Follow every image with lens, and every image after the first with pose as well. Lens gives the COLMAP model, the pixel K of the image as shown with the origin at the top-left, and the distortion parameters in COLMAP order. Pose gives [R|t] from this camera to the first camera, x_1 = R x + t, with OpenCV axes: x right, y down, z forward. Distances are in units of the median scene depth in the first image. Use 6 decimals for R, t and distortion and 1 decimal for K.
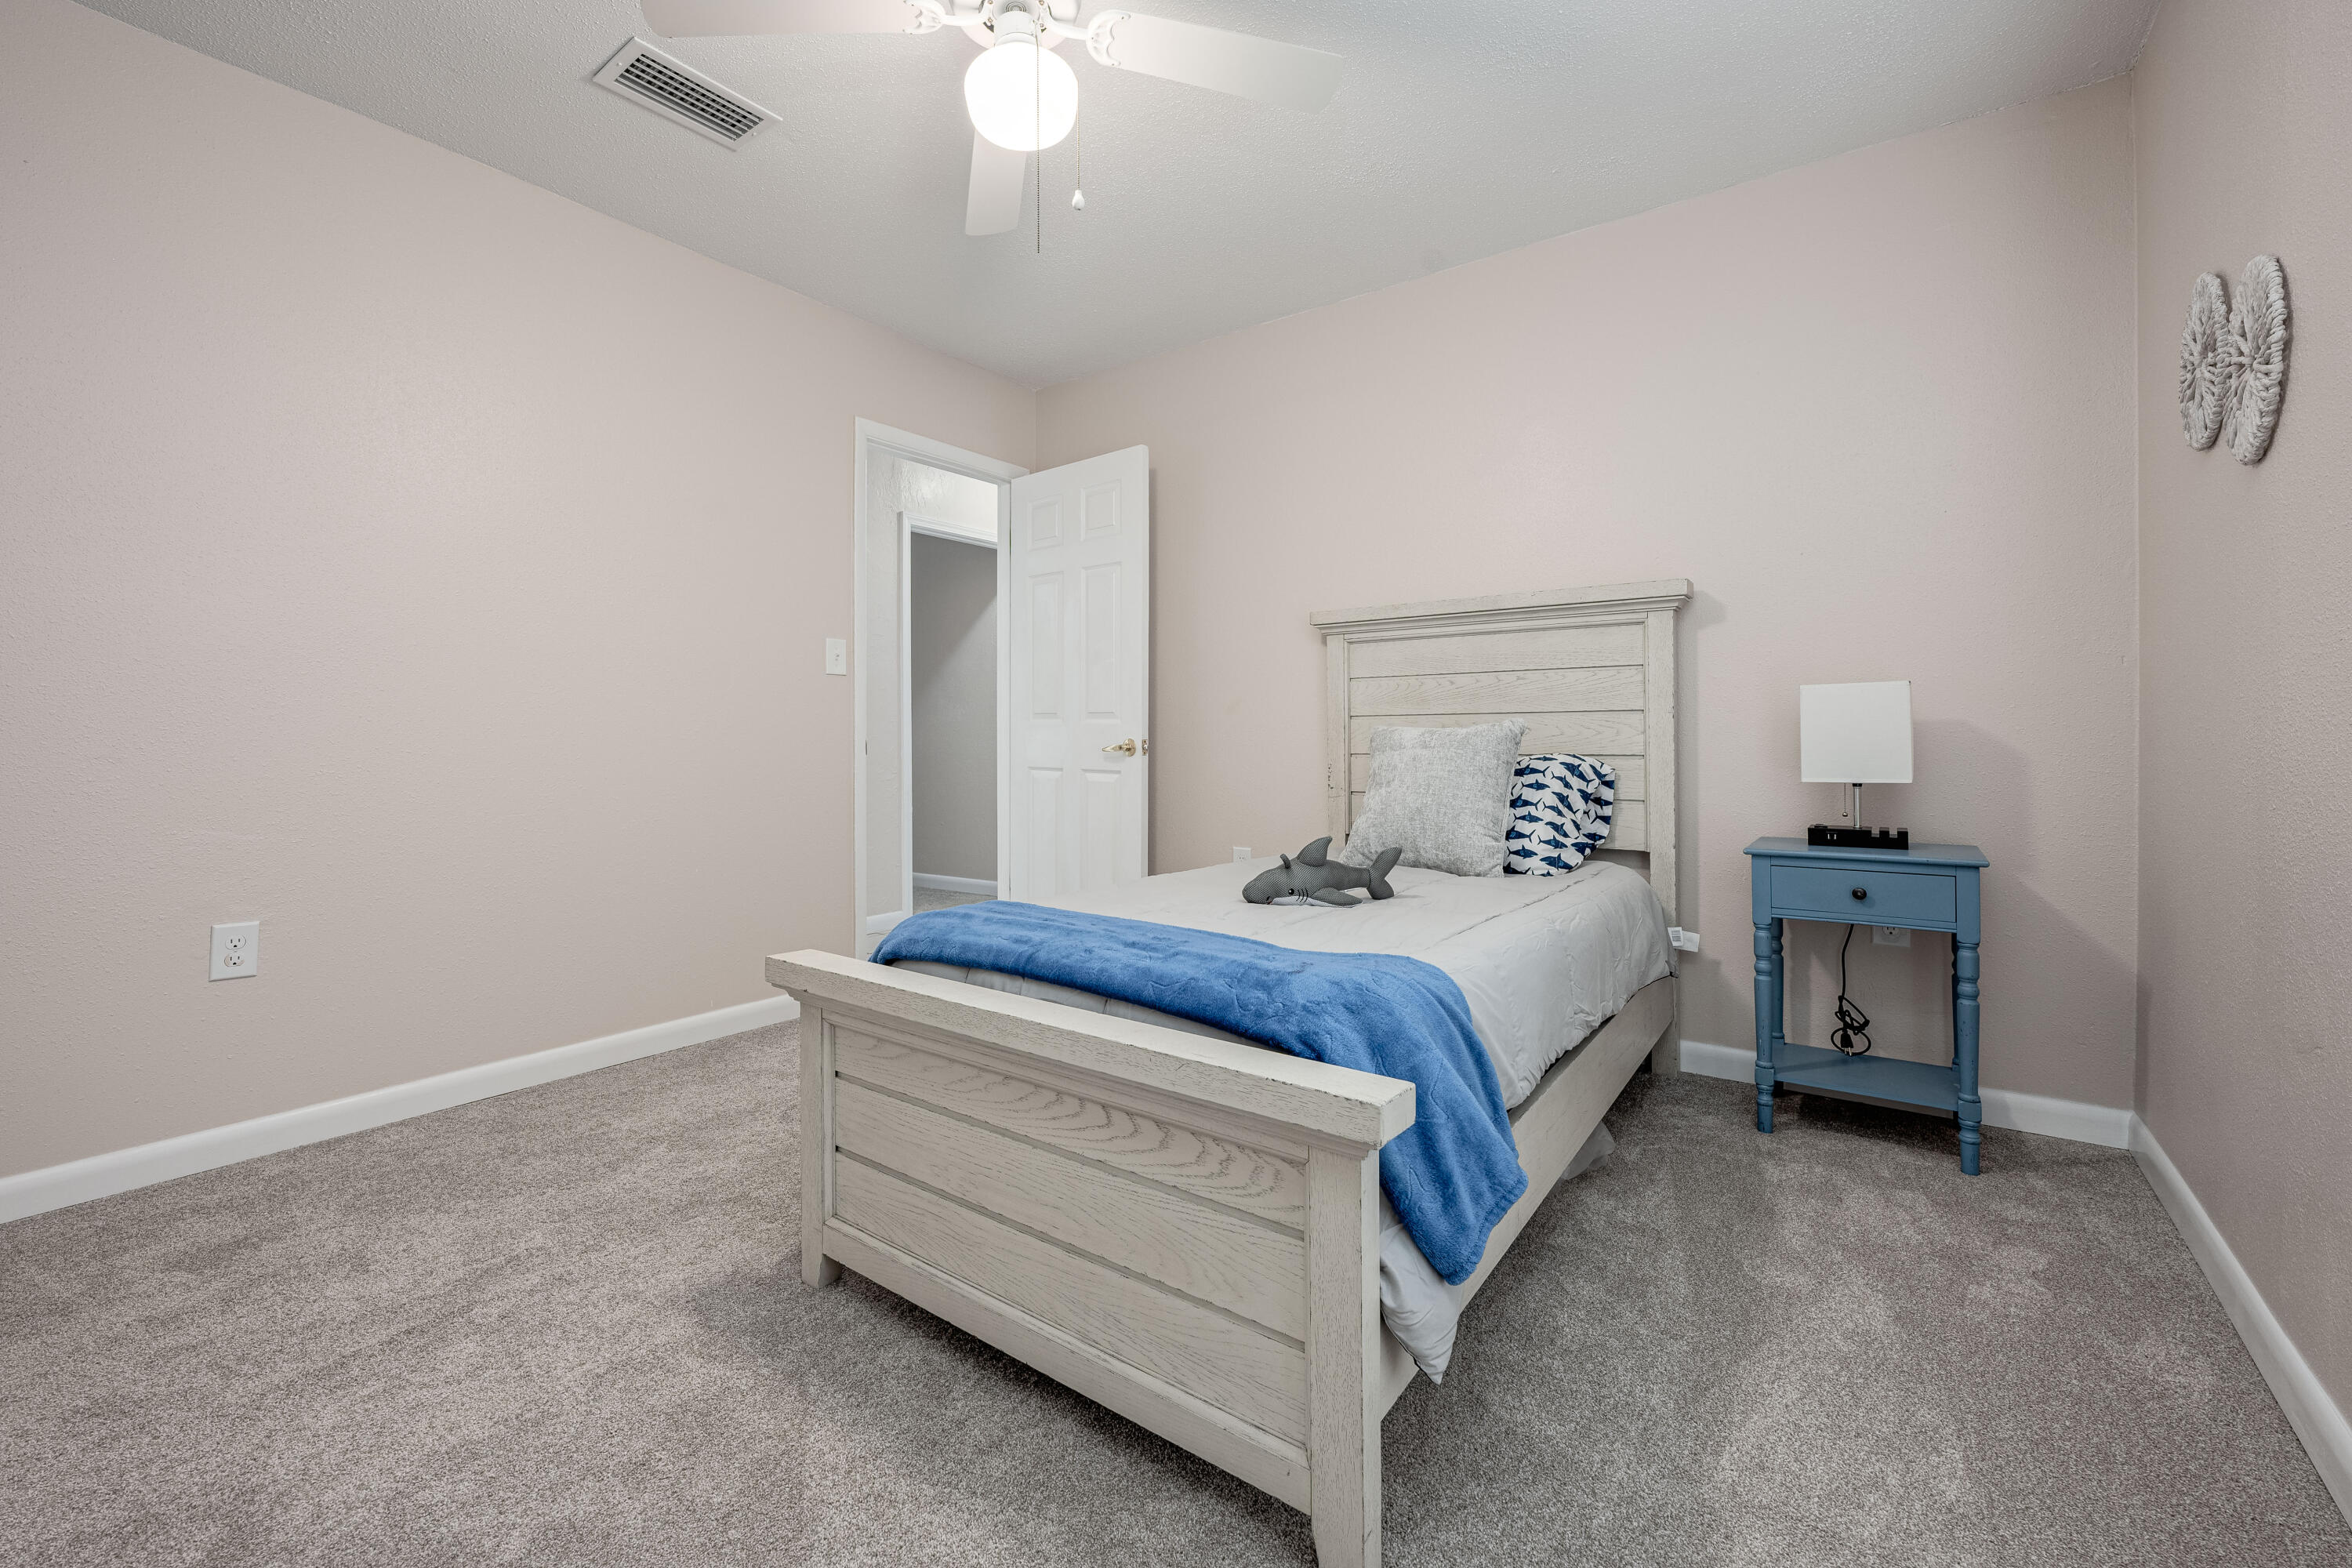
lens RADIAL K [[979.9, 0, 1175.5], [0, 979.9, 737.2], [0, 0, 1]] dist [-0.000034, 0.000024]
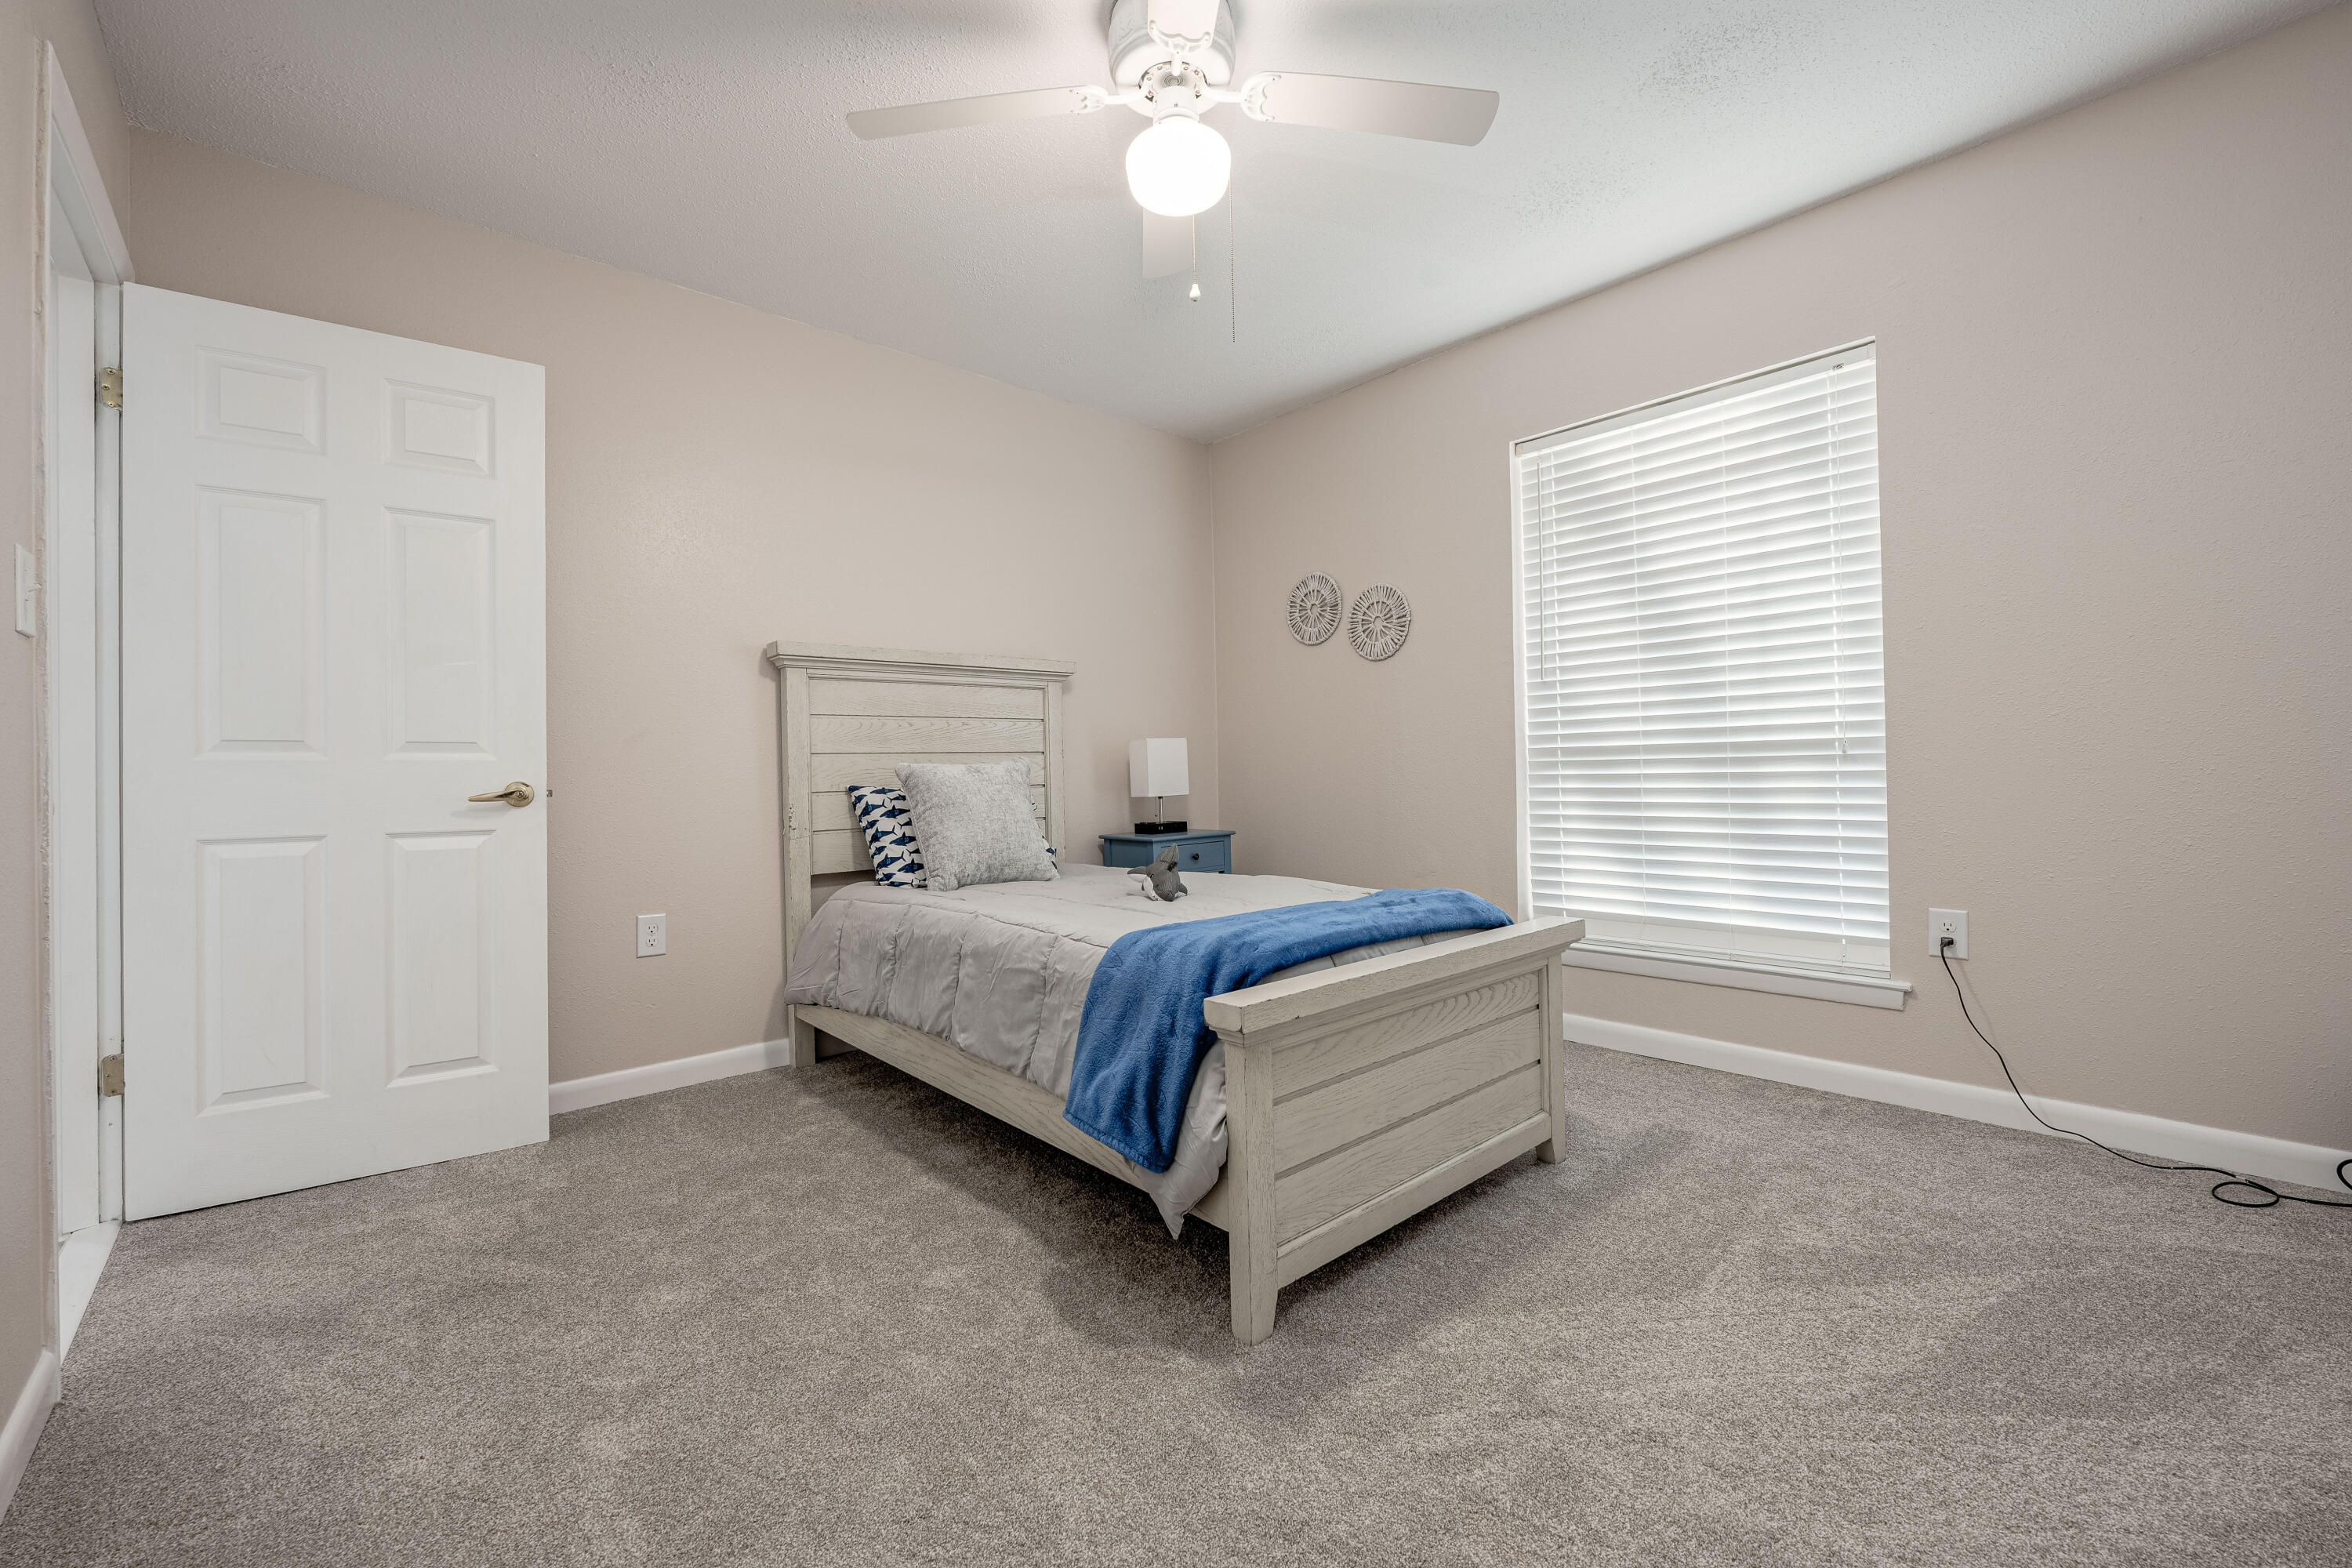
lens RADIAL K [[932.8, 0, 1176.3], [0, 932.8, 769.0], [0, 0, 1]] dist [-0.001672, 0.000004]
pose [[0.207132, -0.000344, 0.978313, -1.285355], [0.019770, 0.999797, -0.003834, 0.009025], [-0.978113, 0.020135, 0.207097, 0.892900]]
